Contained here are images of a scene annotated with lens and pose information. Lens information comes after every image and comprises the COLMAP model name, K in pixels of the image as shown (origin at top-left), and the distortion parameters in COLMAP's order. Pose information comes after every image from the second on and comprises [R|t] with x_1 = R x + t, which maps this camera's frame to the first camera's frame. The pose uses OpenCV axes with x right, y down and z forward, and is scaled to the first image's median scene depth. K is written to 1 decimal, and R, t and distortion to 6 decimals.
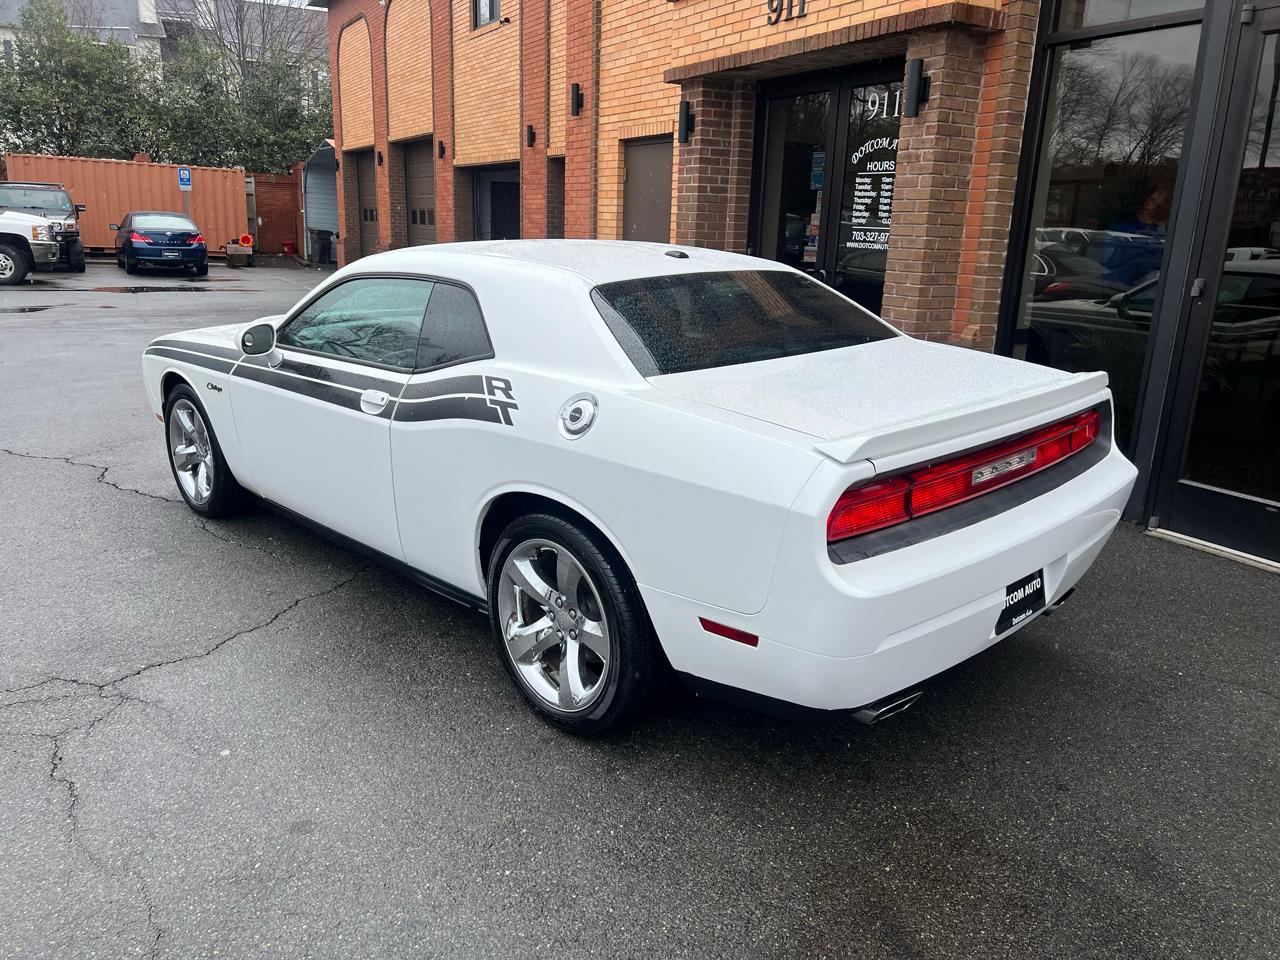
lens RADIAL K [[961.2, 0, 638.2], [0, 961.2, 489.8], [0, 0, 1]] dist [0.051046, -0.056285]
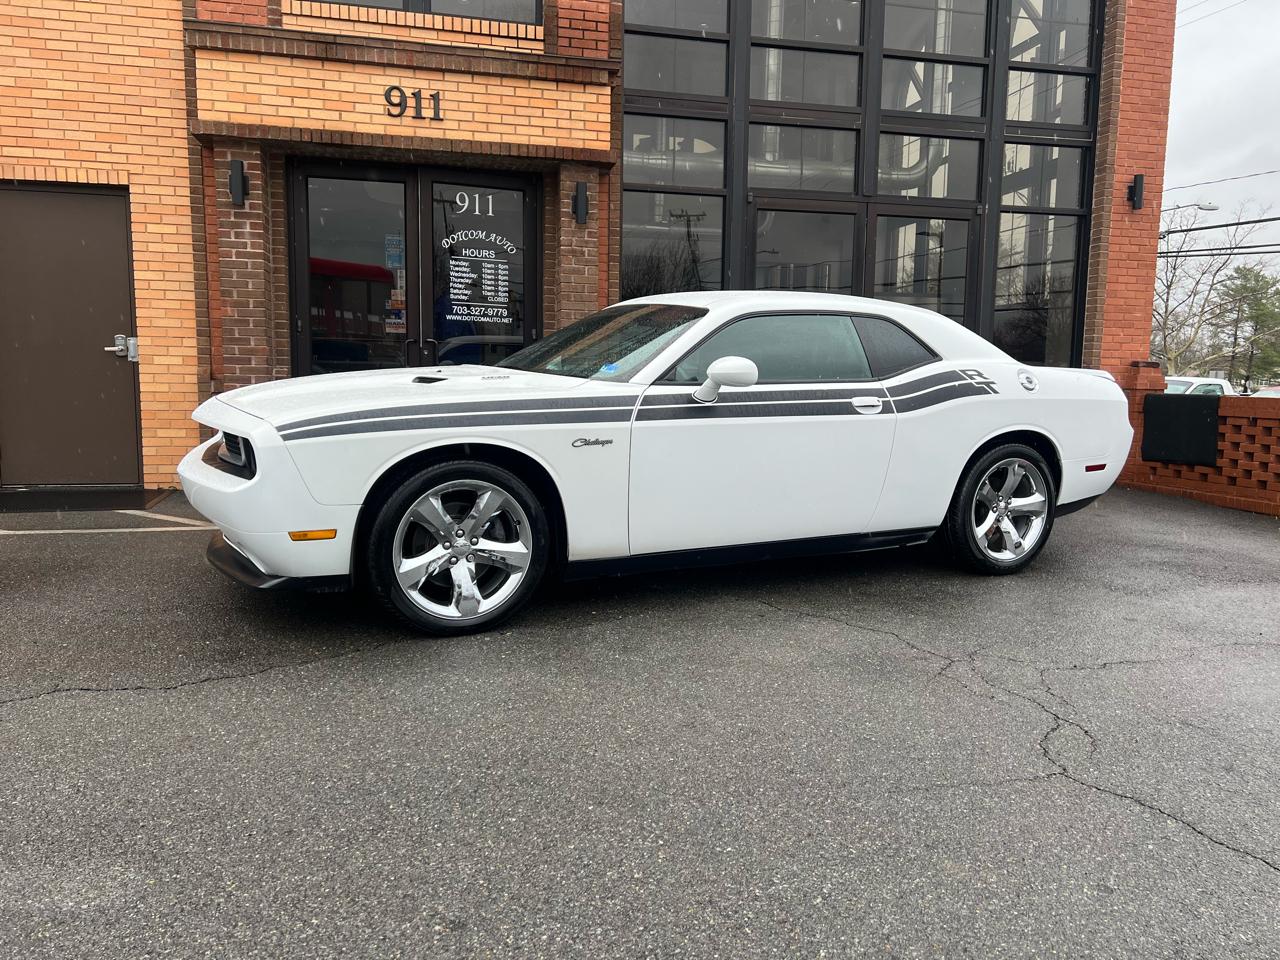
lens RADIAL K [[961.2, 0, 654.6], [0, 961.2, 489.2], [0, 0, 1]] dist [0.051046, -0.056285]
pose [[0.277044, -0.136200, 0.951155, -0.847899], [0.247131, 0.966701, 0.066444, -0.073354], [-0.928533, 0.216652, 0.301478, 0.477750]]
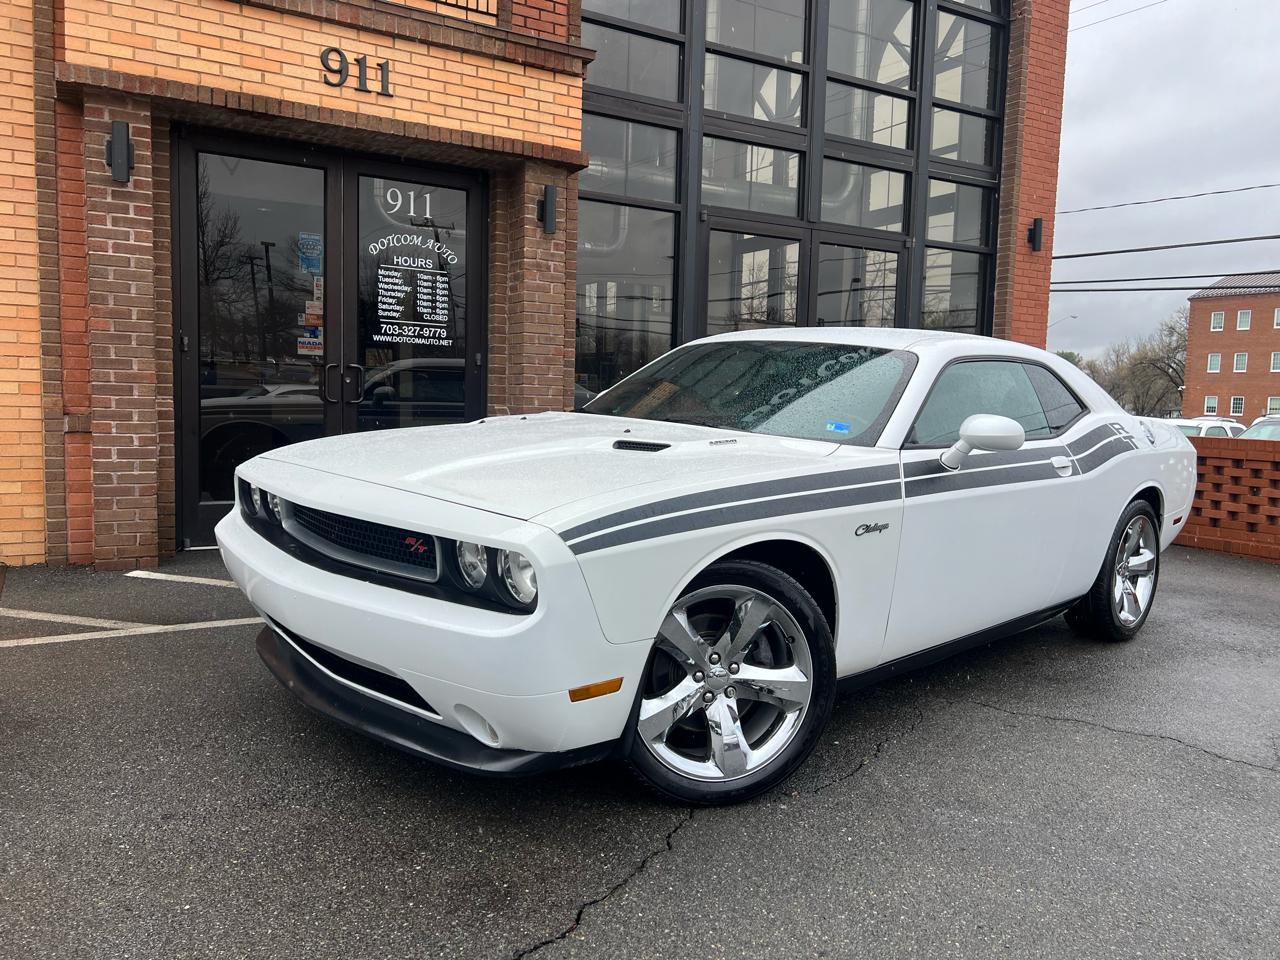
lens RADIAL K [[961.2, 0, 651.8], [0, 961.2, 477.4], [0, 0, 1]] dist [0.051046, -0.056285]
pose [[-0.016927, -0.115827, 0.993125, -0.742594], [0.236042, 0.964730, 0.116539, -0.172188], [-0.971596, 0.236392, 0.011010, 0.774824]]
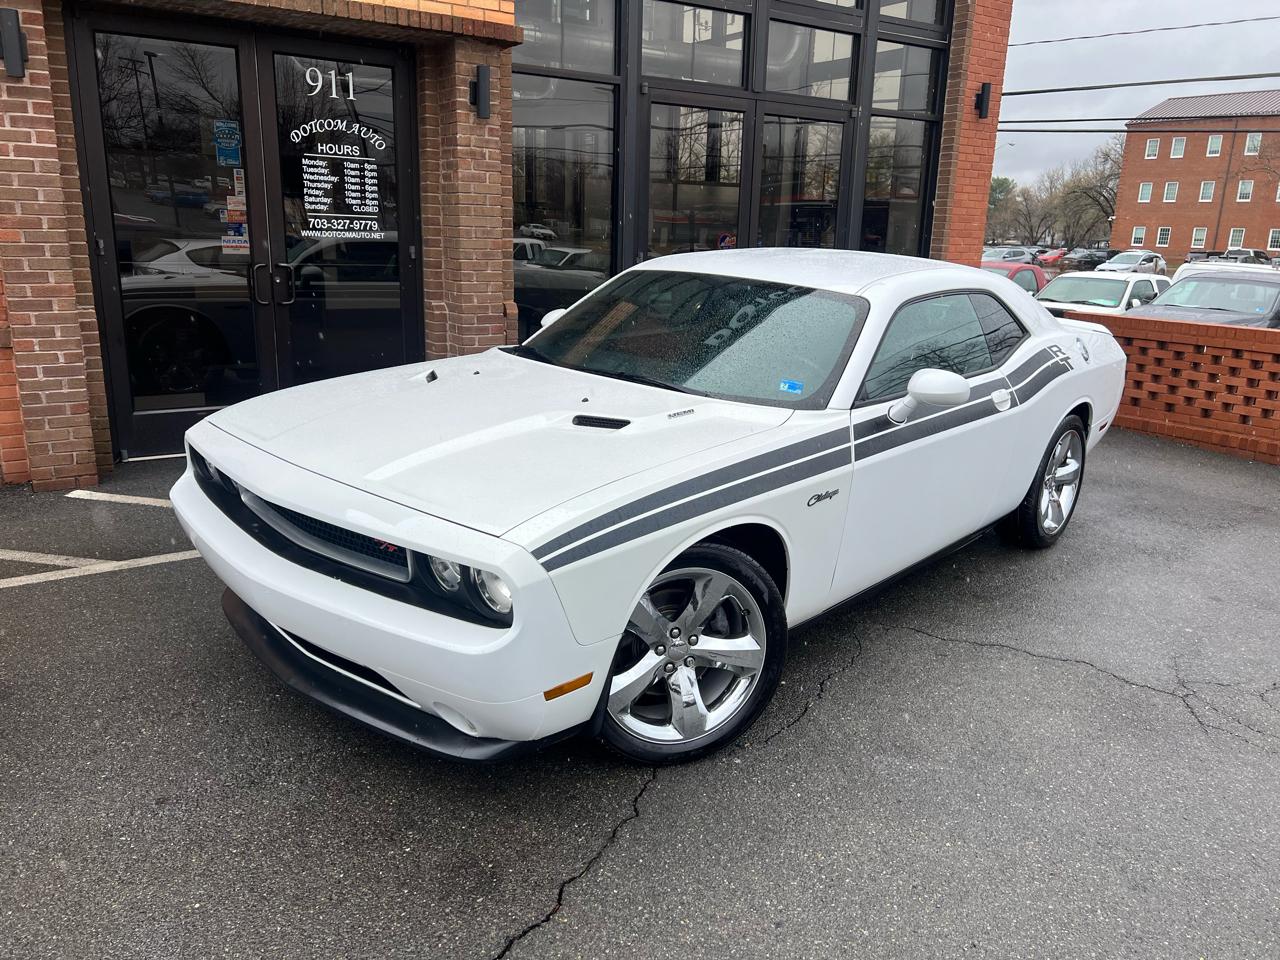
lens RADIAL K [[961.2, 0, 641.2], [0, 961.2, 481.6], [0, 0, 1]] dist [0.051046, -0.056285]
pose [[-0.078017, -0.288890, 0.954178, -0.737493], [0.233942, 0.925066, 0.299204, -0.240323], [-0.969115, 0.246566, -0.004588, 0.771553]]
